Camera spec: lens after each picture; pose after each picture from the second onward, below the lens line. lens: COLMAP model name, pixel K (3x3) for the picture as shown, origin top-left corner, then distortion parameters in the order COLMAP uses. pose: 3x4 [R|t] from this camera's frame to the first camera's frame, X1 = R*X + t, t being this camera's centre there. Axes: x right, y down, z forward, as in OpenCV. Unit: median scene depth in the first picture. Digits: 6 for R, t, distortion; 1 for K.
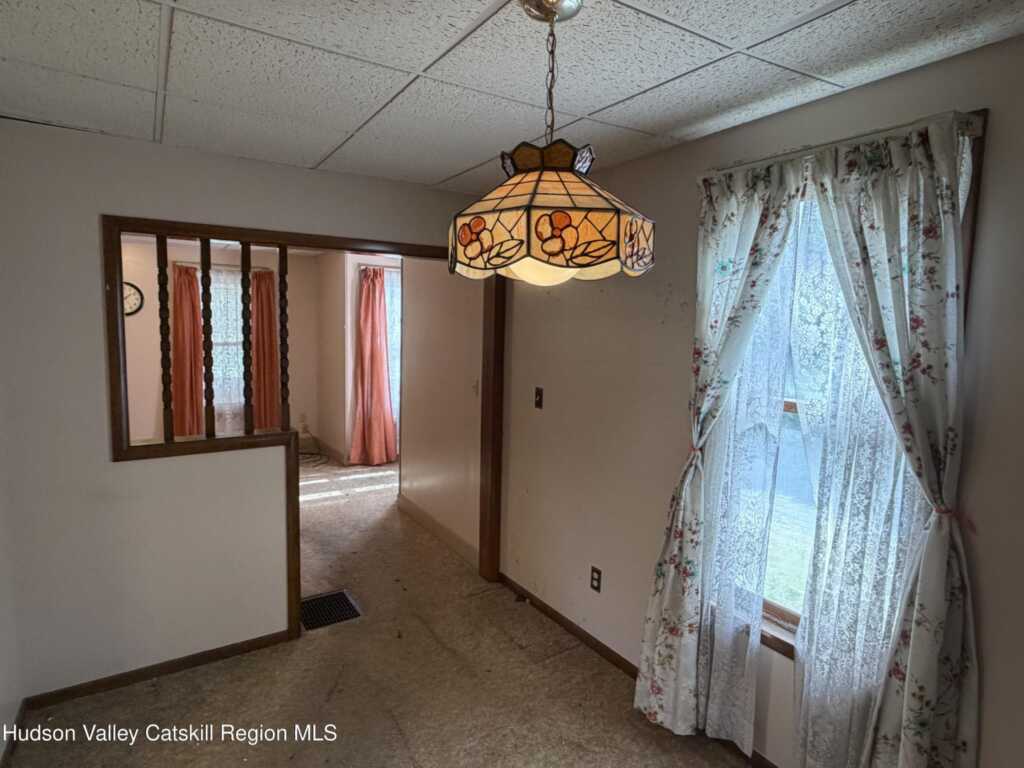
lens RADIAL K [[578.3, 0, 515.6], [0, 578.3, 385.0], [0, 0, 1]] dist [-0.008499, -0.000043]
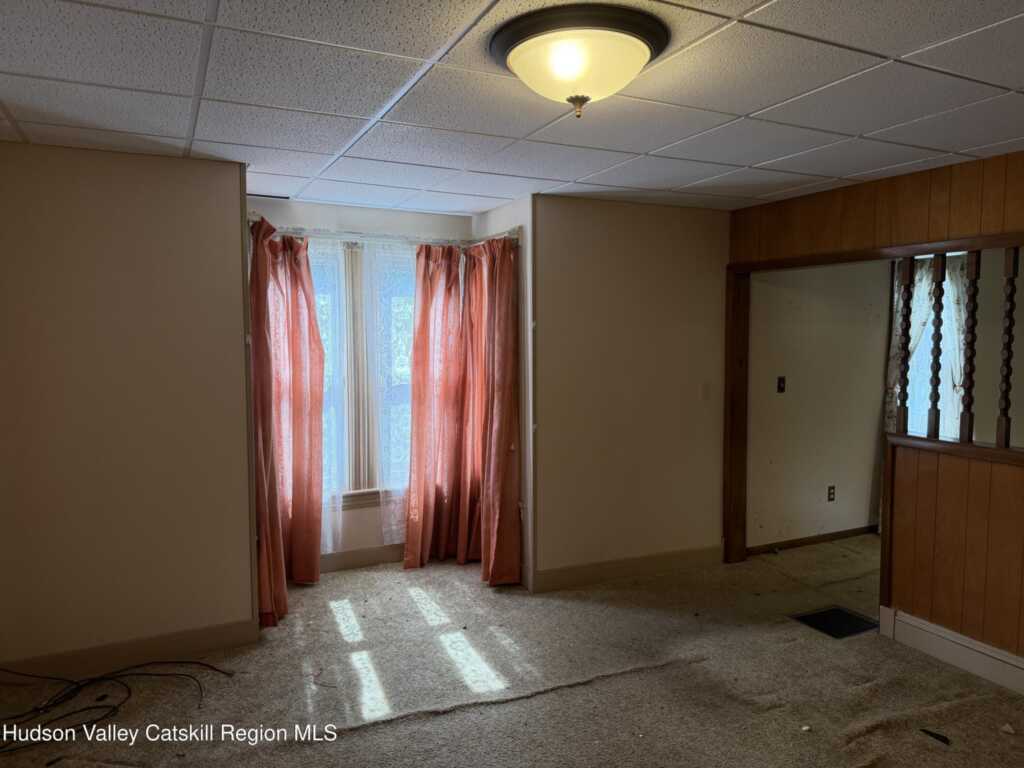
lens RADIAL K [[712.5, 0, 509.5], [0, 712.5, 382.5], [0, 0, 1]] dist [0.000350, -0.014274]
pose [[0.121501, -0.087774, 0.988703, -1.594641], [0.109230, 0.991215, 0.074574, -0.166072], [-0.986563, 0.098935, 0.130021, 1.389339]]
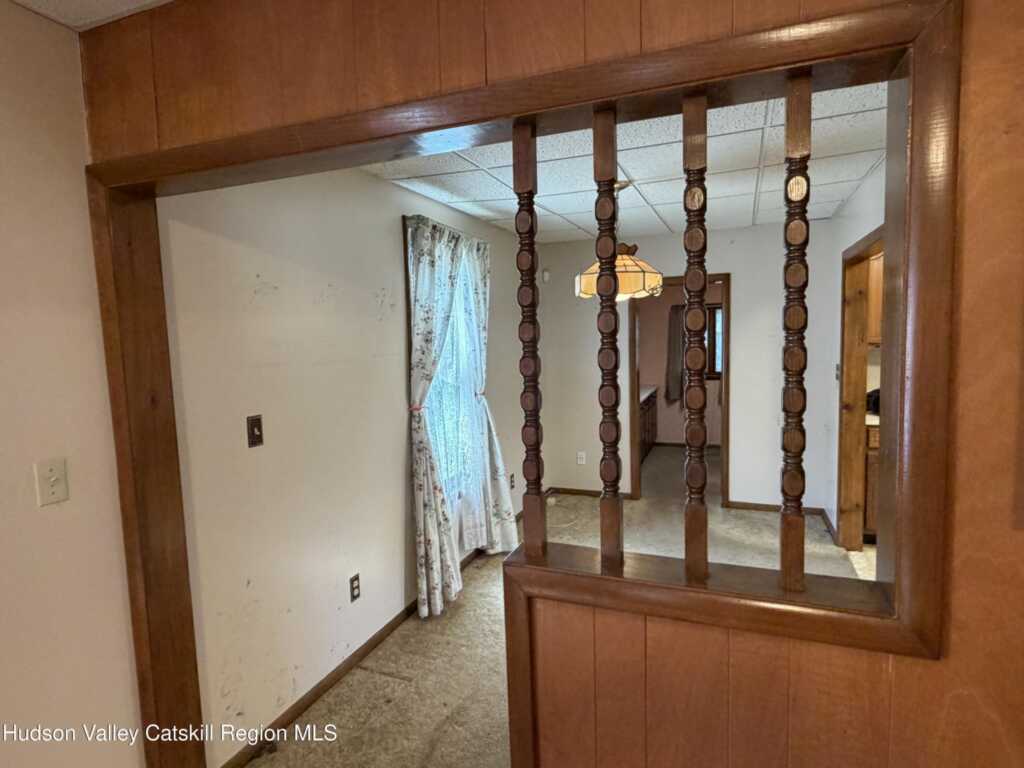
lens RADIAL K [[578.3, 0, 509.1], [0, 578.3, 385.1], [0, 0, 1]] dist [-0.008499, -0.000043]
pose [[-0.586844, -0.074196, 0.806293, -0.671919], [0.102337, 0.981011, 0.164758, -0.110897], [-0.803207, 0.179201, -0.568108, 1.135292]]
